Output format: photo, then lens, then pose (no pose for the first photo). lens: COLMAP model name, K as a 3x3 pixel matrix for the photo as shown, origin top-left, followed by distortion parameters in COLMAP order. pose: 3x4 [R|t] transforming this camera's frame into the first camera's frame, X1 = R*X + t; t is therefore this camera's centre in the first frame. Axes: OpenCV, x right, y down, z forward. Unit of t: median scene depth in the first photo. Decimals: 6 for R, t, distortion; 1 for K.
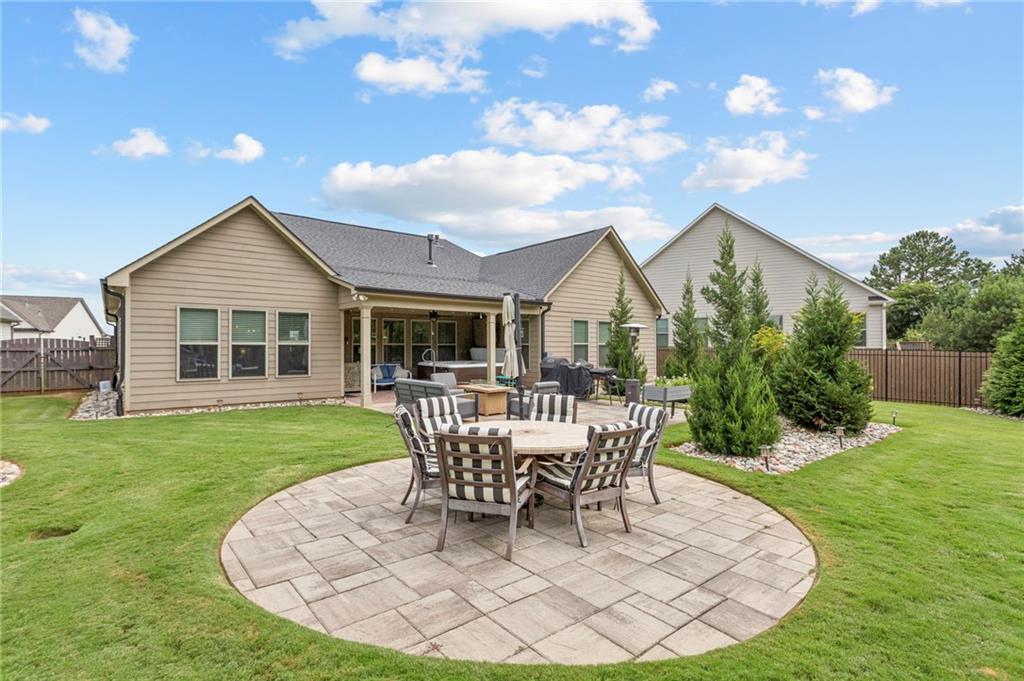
lens RADIAL K [[489.5, 0, 512.9], [0, 489.5, 339.5], [0, 0, 1]] dist [0.001121, 0.000357]
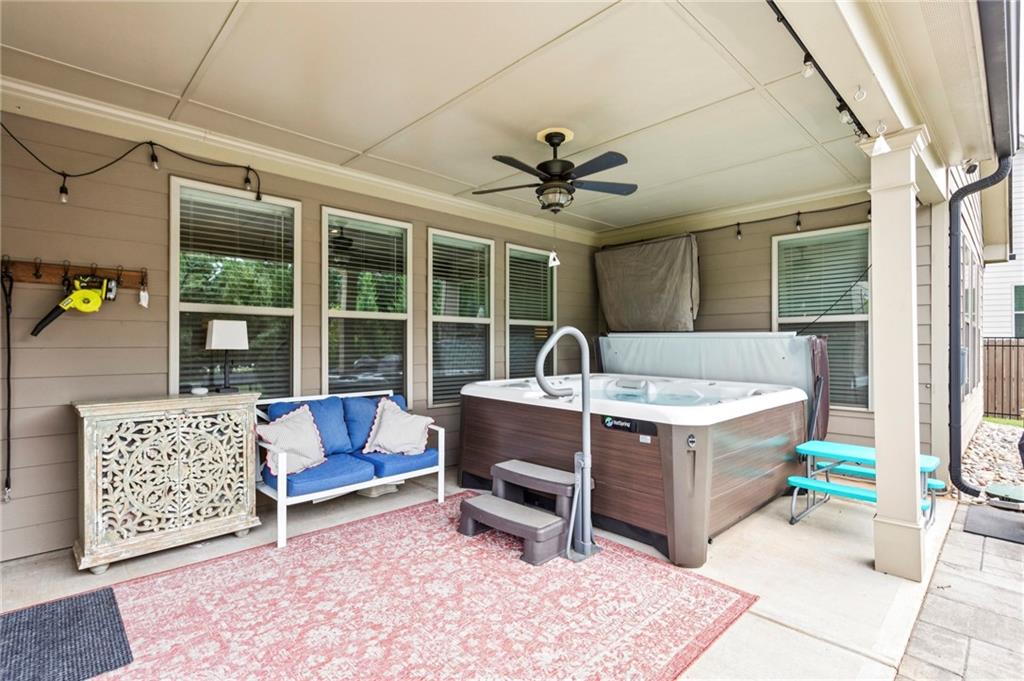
lens RADIAL K [[489.5, 0, 510.9], [0, 489.5, 344.0], [0, 0, 1]] dist [0.001121, 0.000357]
pose [[0.996292, 0.004208, 0.085930, -0.191012], [-0.004687, 0.999975, 0.005368, 0.023433], [-0.085905, -0.005751, 0.996287, 0.737711]]
